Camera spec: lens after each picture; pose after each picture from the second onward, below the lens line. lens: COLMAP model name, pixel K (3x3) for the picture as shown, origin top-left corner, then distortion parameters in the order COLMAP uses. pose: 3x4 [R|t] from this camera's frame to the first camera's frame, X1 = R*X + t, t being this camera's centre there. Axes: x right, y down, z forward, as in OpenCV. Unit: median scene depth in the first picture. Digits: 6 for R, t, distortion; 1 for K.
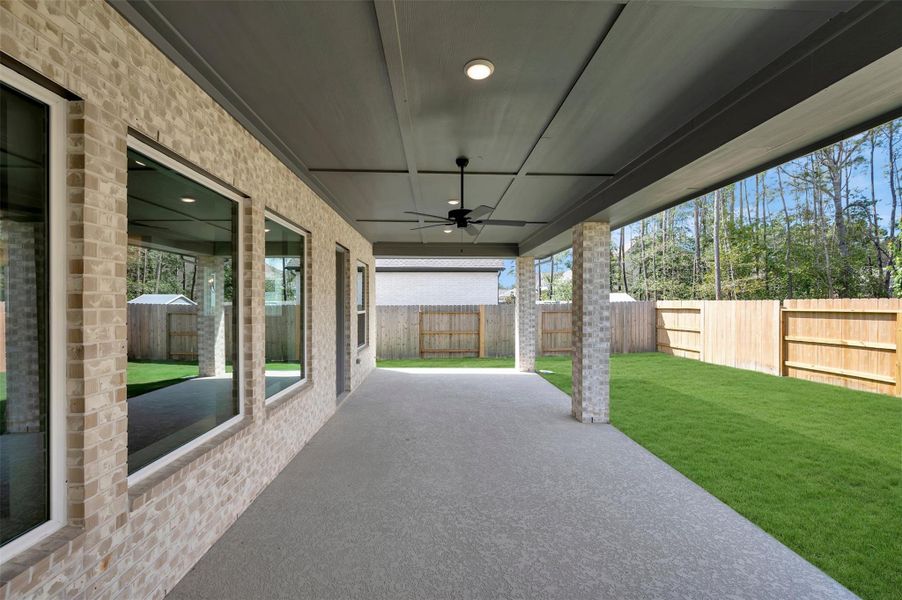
lens RADIAL K [[363.7, 0, 457.2], [0, 363.7, 296.2], [0, 0, 1]] dist [0.000184, -0.000130]
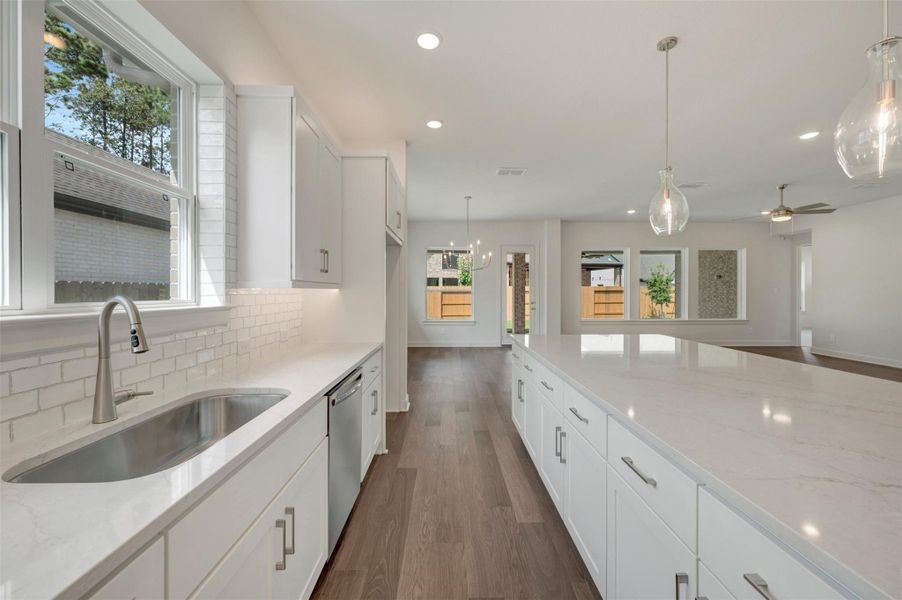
lens RADIAL K [[358.1, 0, 455.4], [0, 358.1, 292.5], [0, 0, 1]] dist [-0.000204, -0.000462]
pose [[0.040556, -0.000101, 0.999177, -1.313656], [0.000844, 1.000000, 0.000067, 0.049067], [-0.999177, 0.000840, 0.040556, 0.835161]]
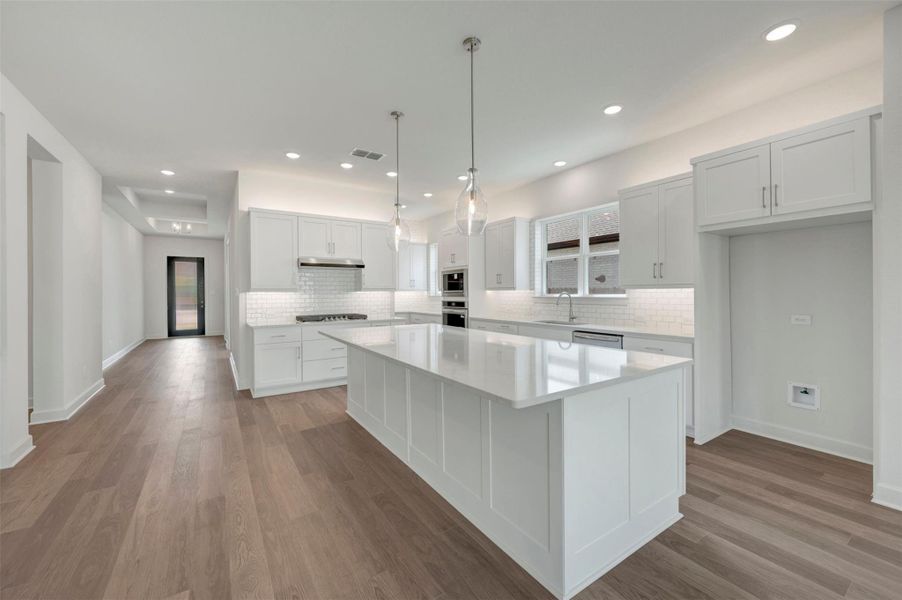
lens RADIAL K [[363.7, 0, 457.2], [0, 363.7, 296.2], [0, 0, 1]] dist [0.000184, -0.000130]
pose [[0.509794, 0.007690, -0.860262, -0.771876], [0.007571, 0.999881, 0.013425, 0.046897], [0.860263, -0.013356, 0.509676, 0.515435]]
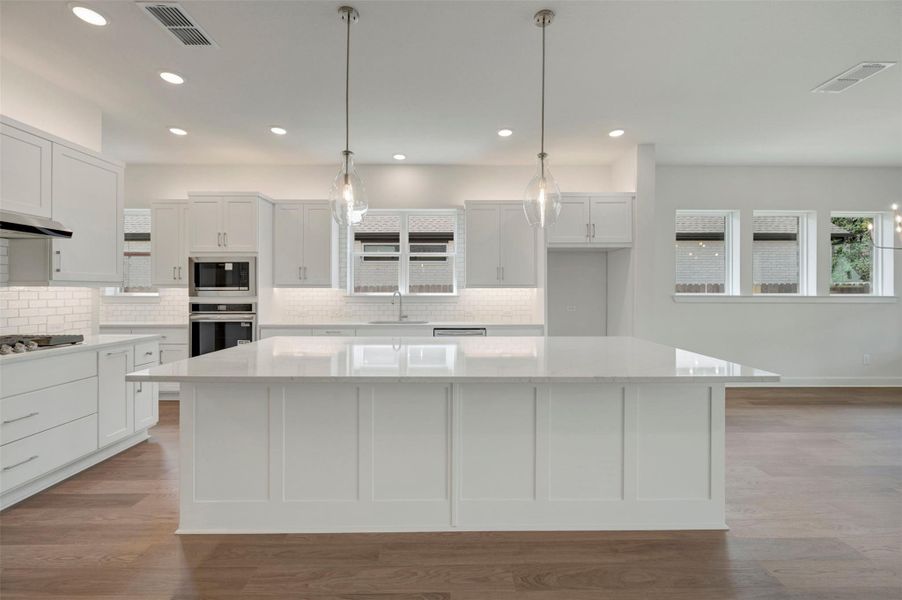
lens RADIAL K [[358.1, 0, 455.4], [0, 358.1, 292.5], [0, 0, 1]] dist [-0.000204, -0.000462]
pose [[0.998886, 0.002348, -0.047130, -1.070719], [-0.002012, 0.999972, 0.007174, 0.048315], [0.047146, -0.007071, 0.998863, 0.411118]]
